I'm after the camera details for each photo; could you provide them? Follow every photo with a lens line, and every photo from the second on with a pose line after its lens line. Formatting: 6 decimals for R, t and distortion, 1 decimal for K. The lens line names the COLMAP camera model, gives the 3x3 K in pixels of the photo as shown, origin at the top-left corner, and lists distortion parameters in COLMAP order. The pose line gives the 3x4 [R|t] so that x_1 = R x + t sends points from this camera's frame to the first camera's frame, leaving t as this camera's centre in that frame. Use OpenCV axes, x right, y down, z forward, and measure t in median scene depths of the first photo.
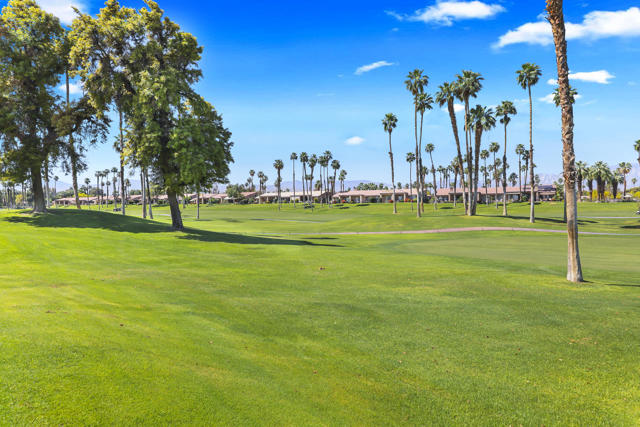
lens RADIAL K [[414.1, 0, 319.5], [0, 414.1, 215.9], [0, 0, 1]] dist [0.008064, 0.000931]
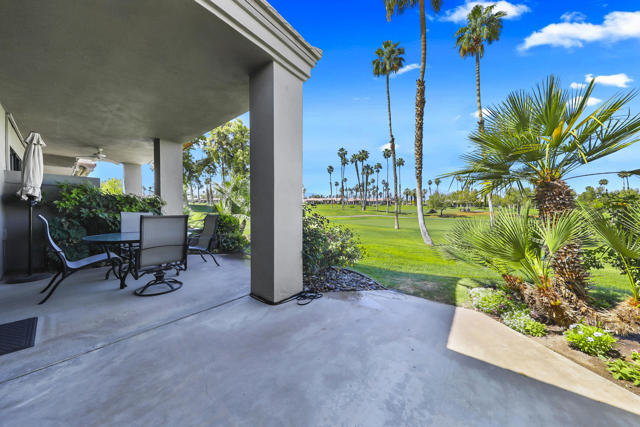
lens RADIAL K [[211.2, 0, 319.6], [0, 211.2, 211.8], [0, 0, 1]] dist [-0.000092, -0.000009]
pose [[0.987828, 0.010844, 0.155173, -0.068434], [-0.011869, 0.999913, 0.005682, 0.003716], [-0.155098, -0.007455, 0.987871, -0.148499]]
